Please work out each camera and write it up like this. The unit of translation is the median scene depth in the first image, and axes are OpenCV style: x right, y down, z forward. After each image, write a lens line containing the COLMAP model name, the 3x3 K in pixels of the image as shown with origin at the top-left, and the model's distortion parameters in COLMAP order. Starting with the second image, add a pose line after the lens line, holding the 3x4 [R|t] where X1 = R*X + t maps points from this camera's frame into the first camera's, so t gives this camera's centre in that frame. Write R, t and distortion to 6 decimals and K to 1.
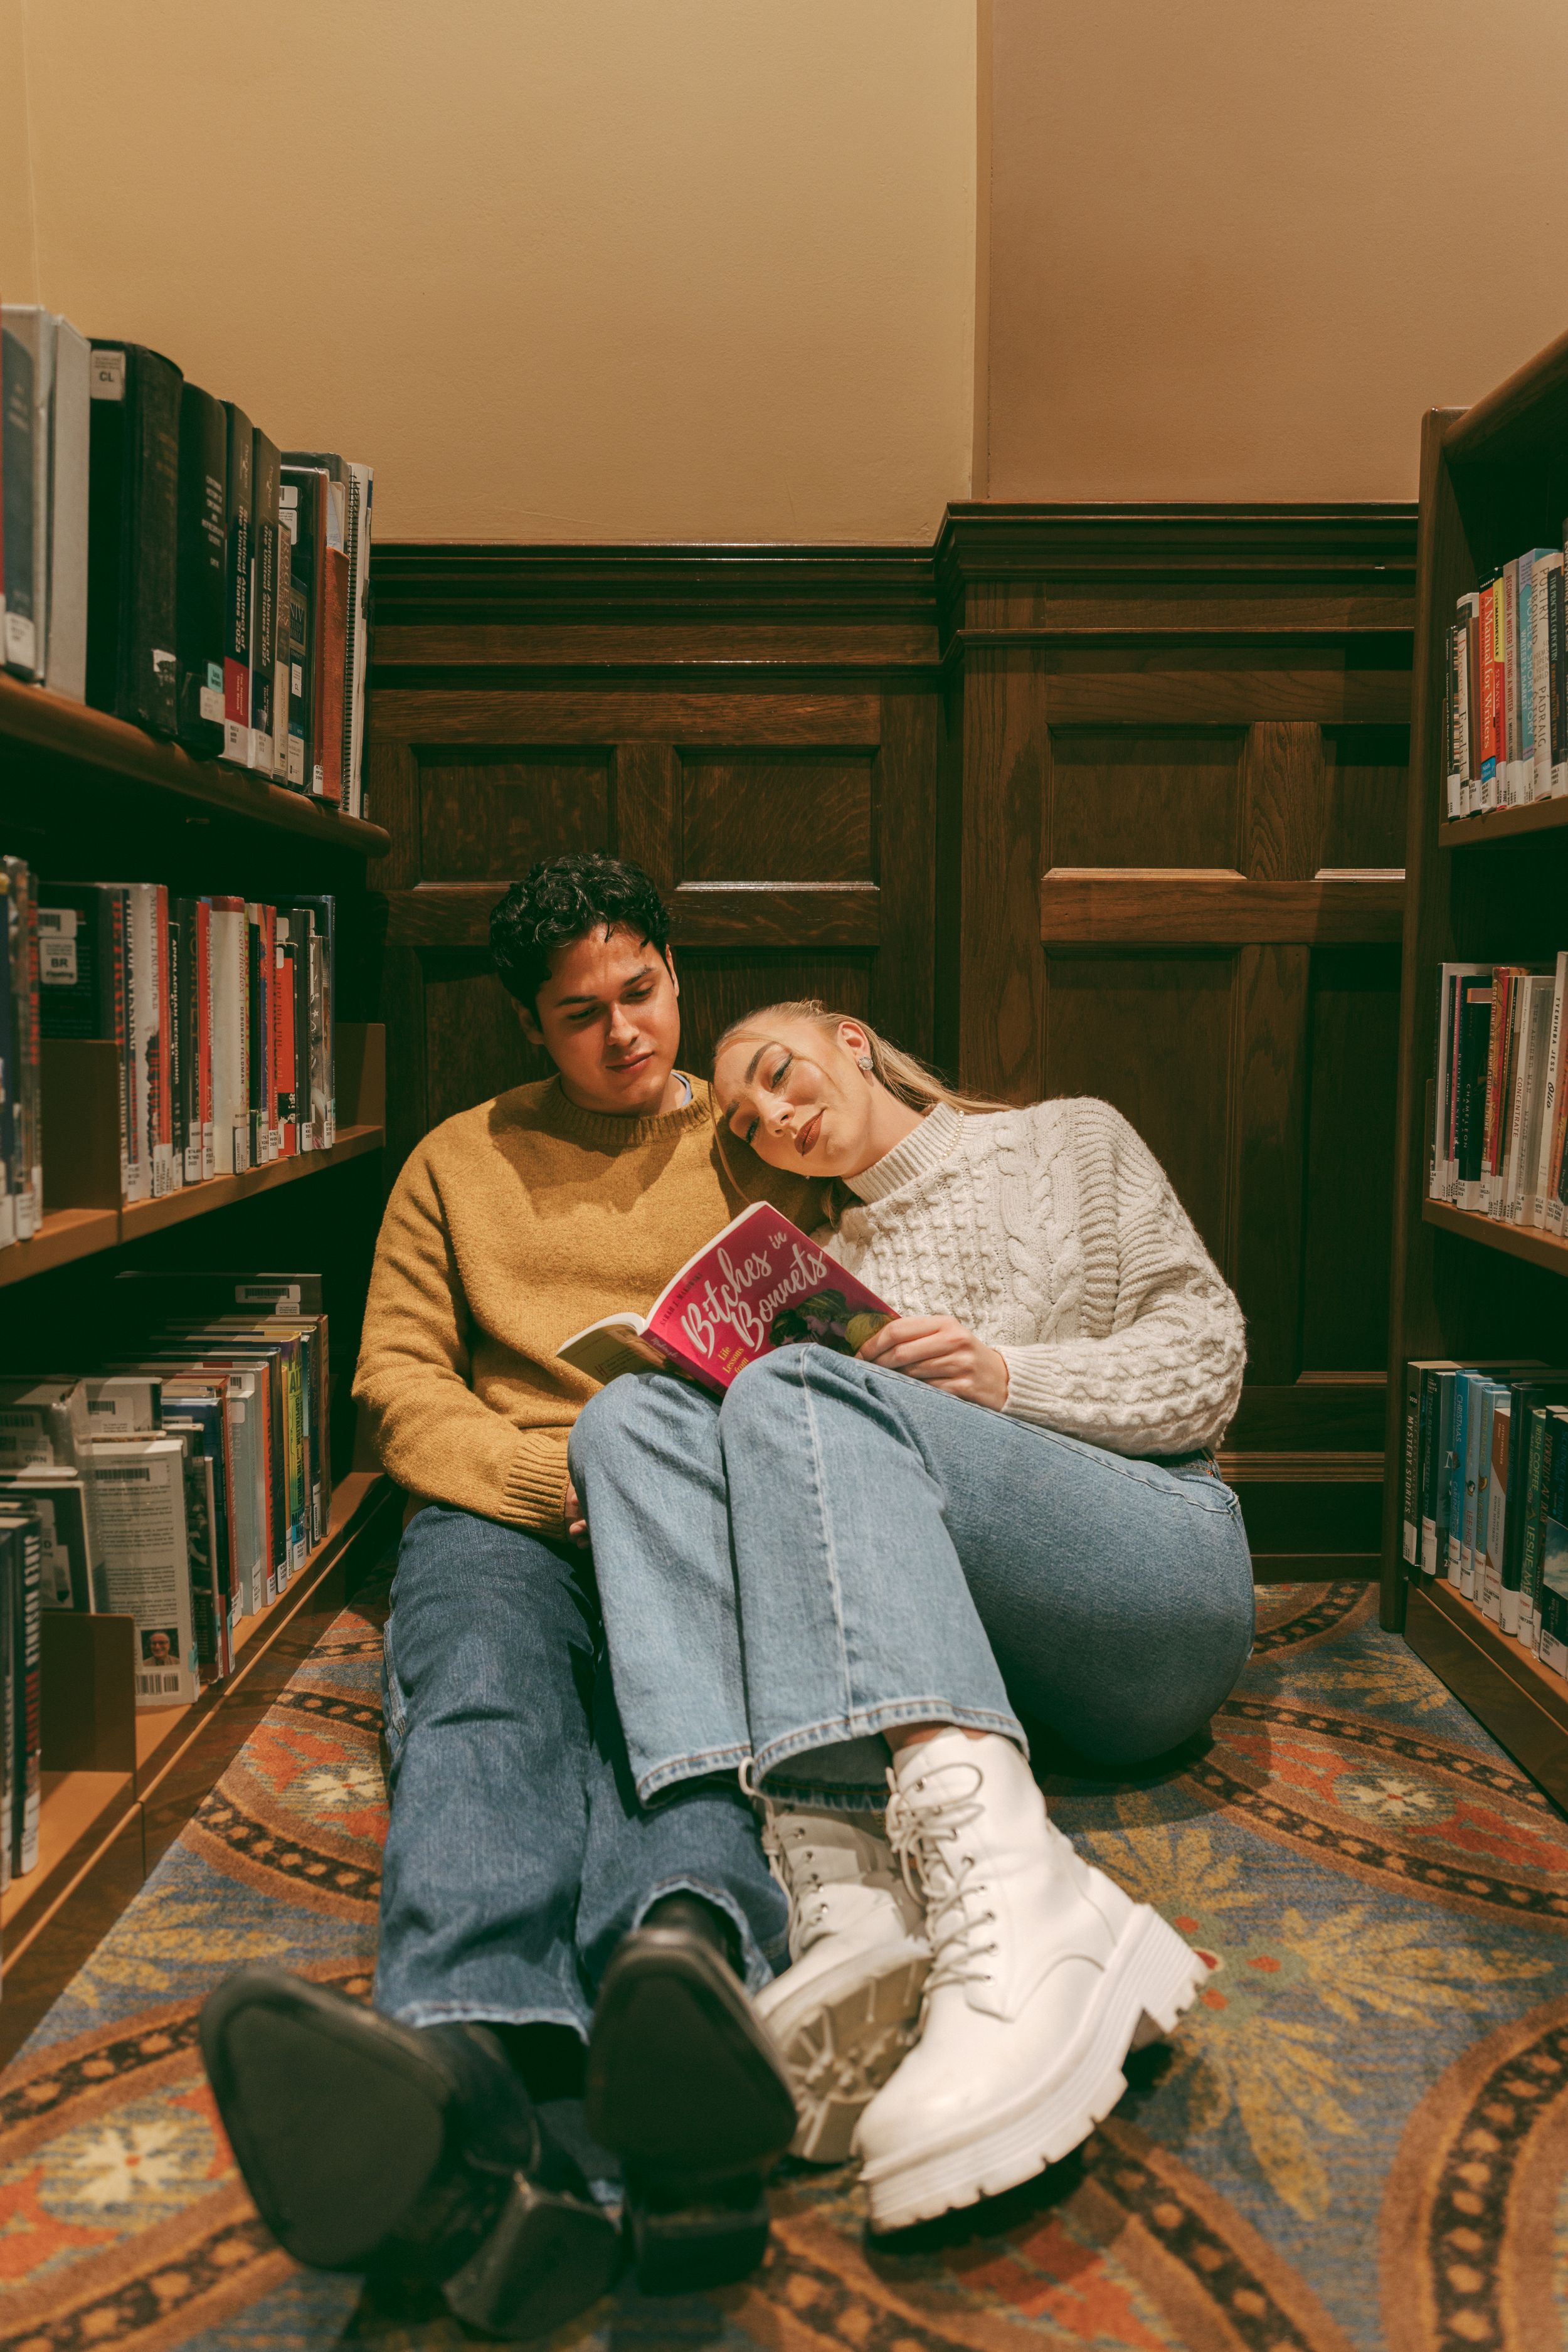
lens RADIAL K [[1590.7, 0, 784.0], [0, 1590.7, 1163.0], [0, 0, 1]] dist [0.008352, -0.004661]
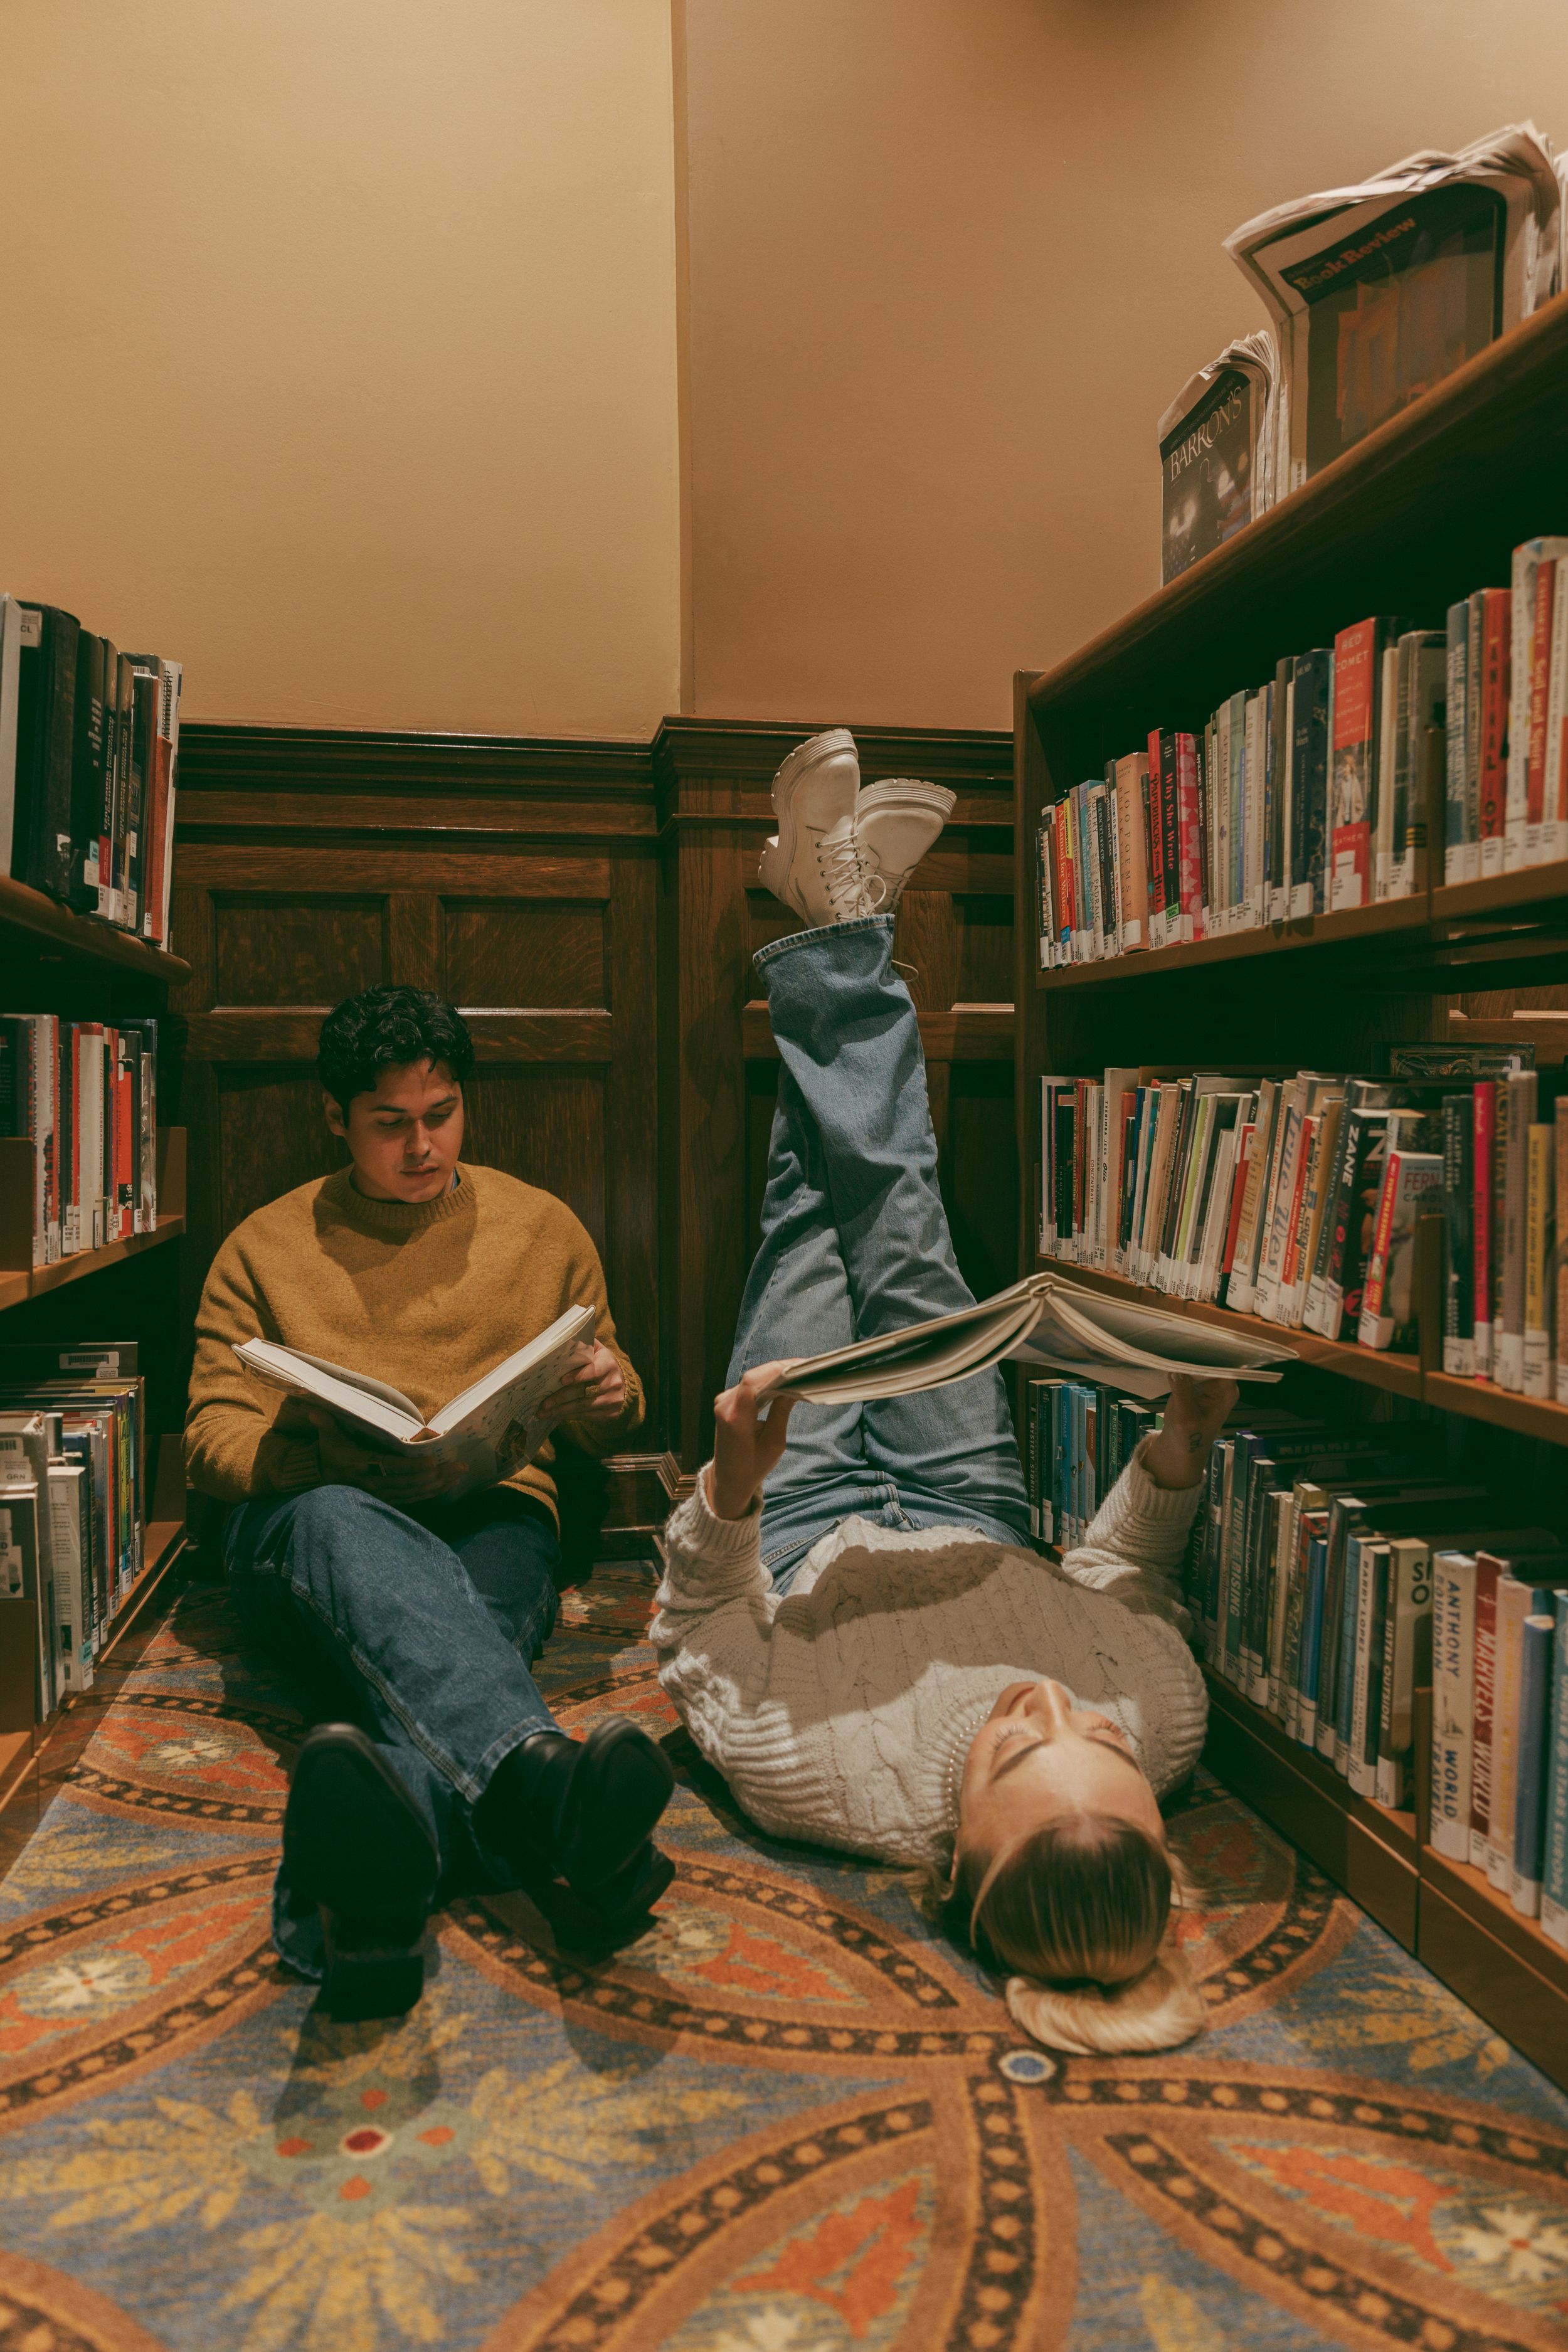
lens RADIAL K [[1590.7, 0, 784.0], [0, 1590.7, 1163.0], [0, 0, 1]] dist [0.008352, -0.004661]
pose [[0.982350, -0.010344, 0.186765, -0.050848], [0.022896, 0.997611, -0.065178, 0.030818], [-0.185645, 0.068304, 0.980240, -0.277459]]
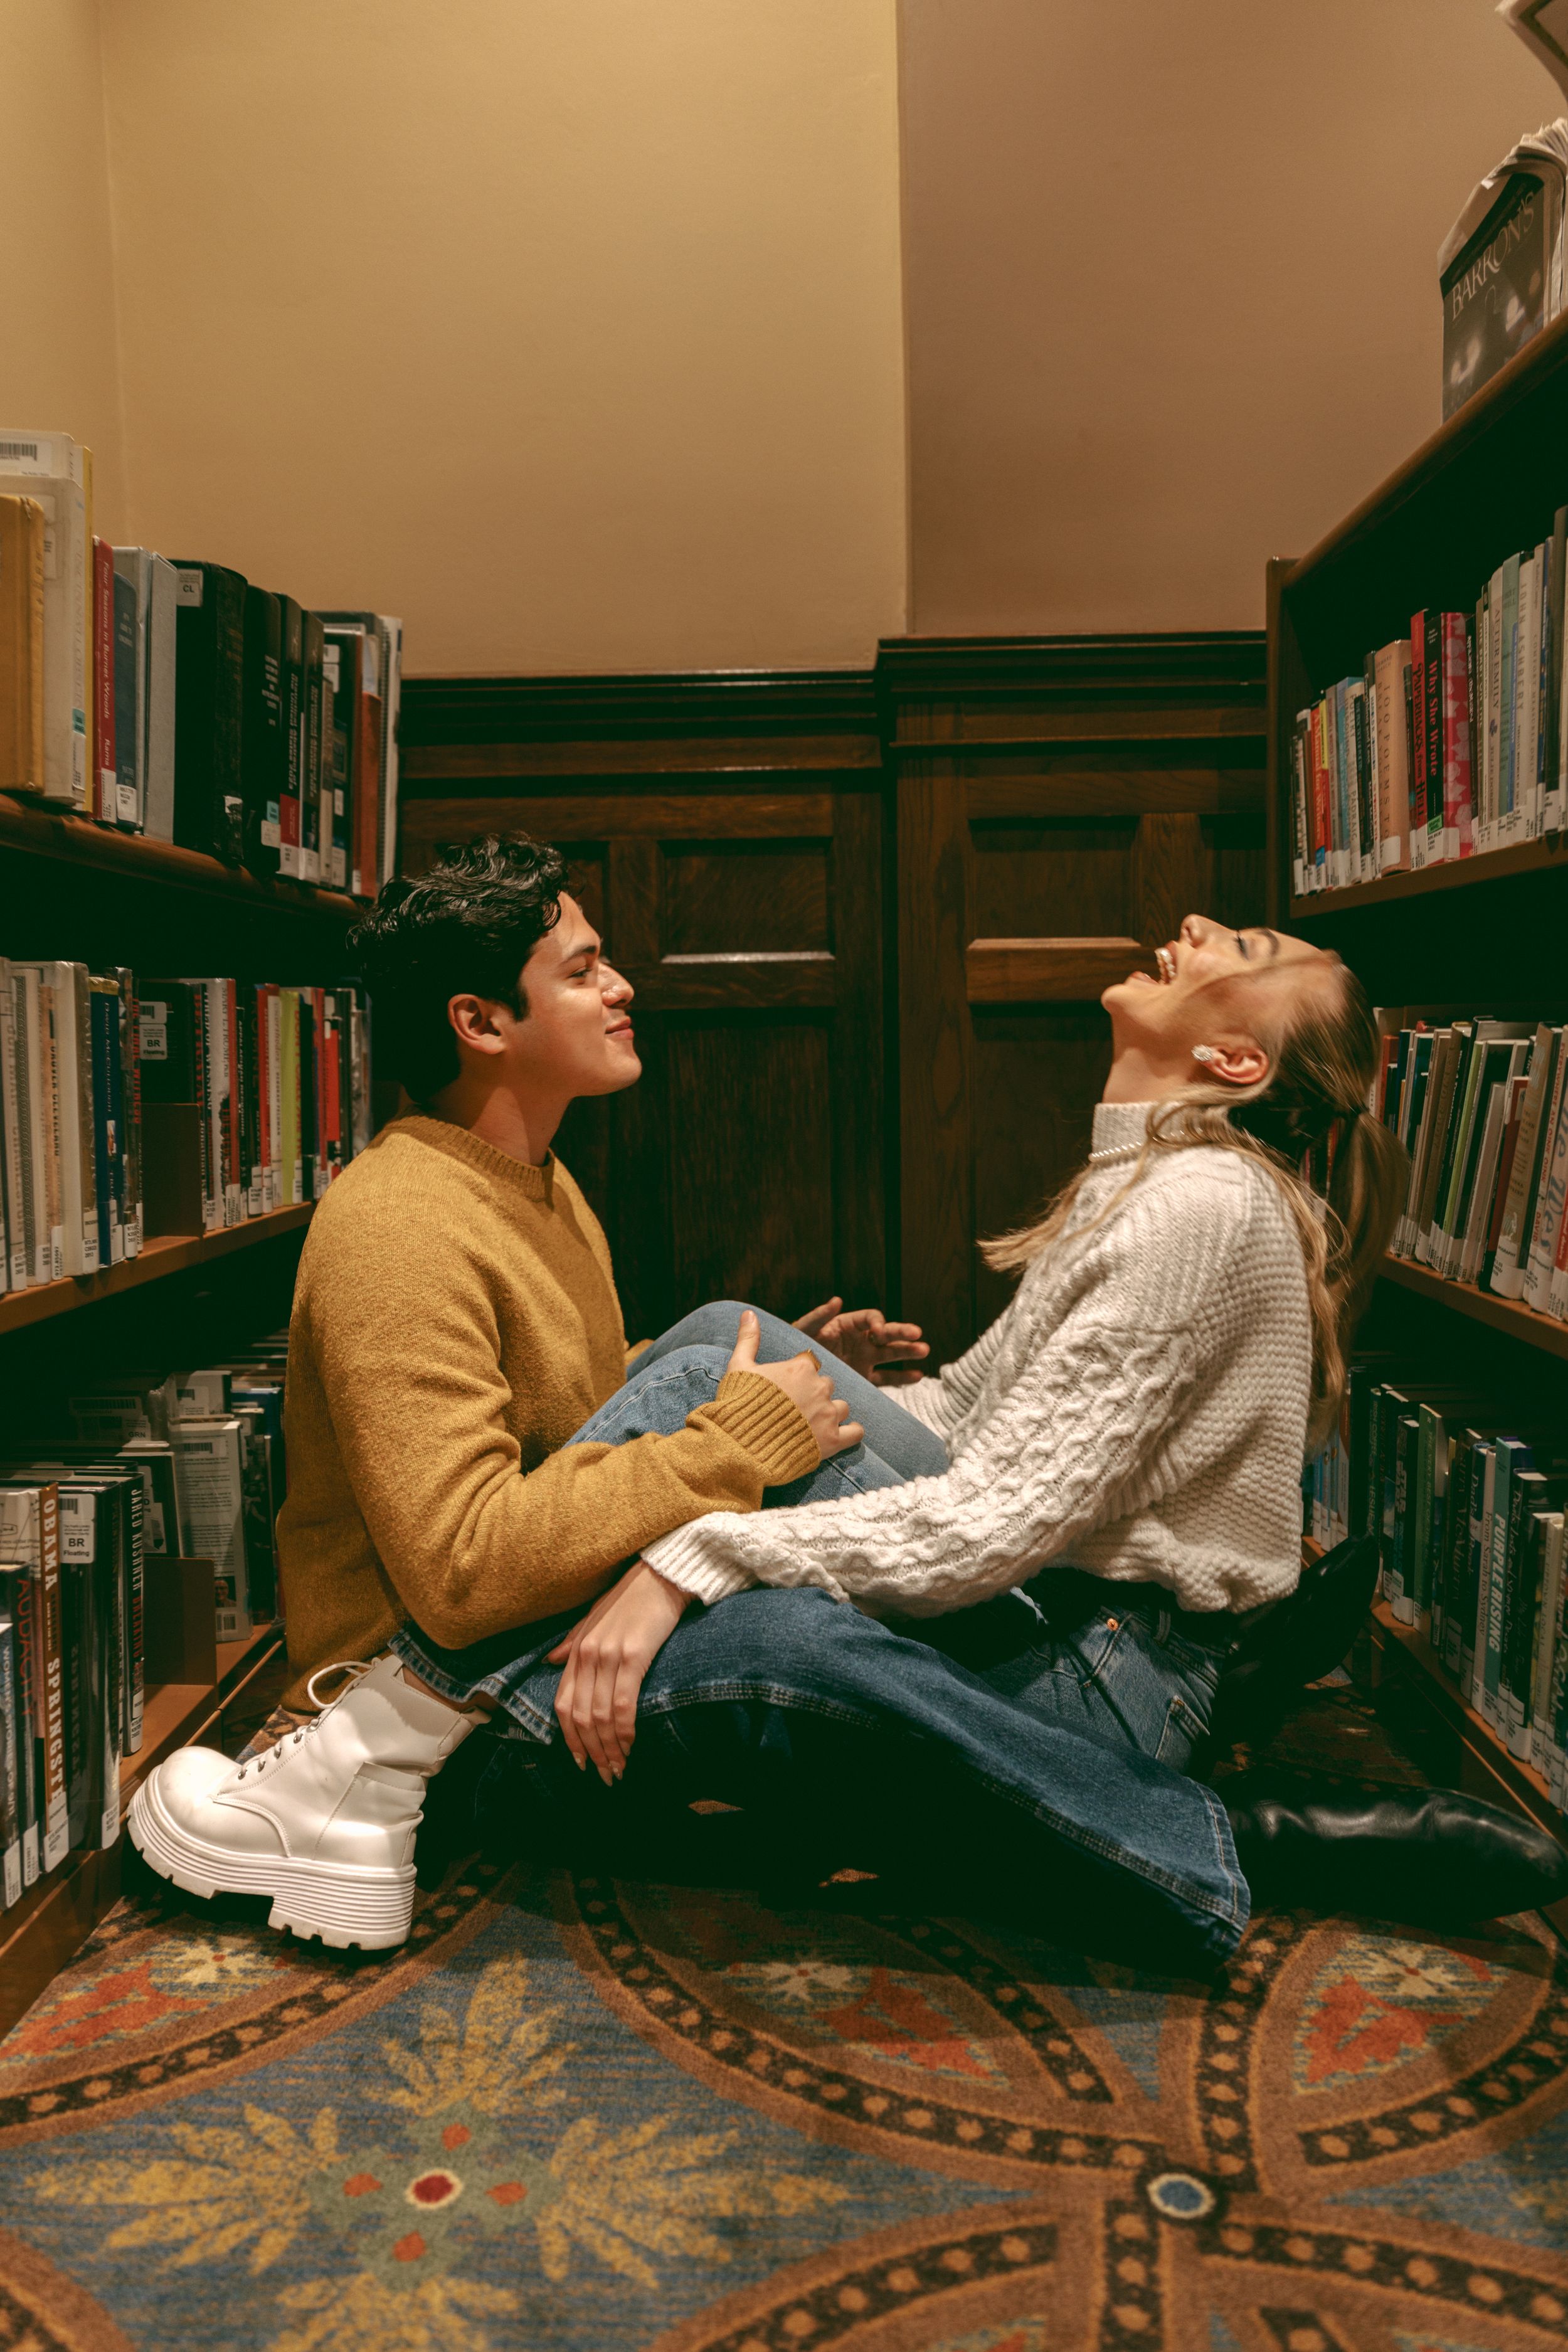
lens RADIAL K [[1533.1, 0, 775.8], [0, 1533.1, 1156.8], [0, 0, 1]] dist [-0.004648, 0.001766]
pose [[0.999505, -0.015964, -0.027093, 0.058674], [0.015242, 0.999529, -0.026649, 0.004505], [0.027505, 0.026223, 0.999278, -0.163825]]
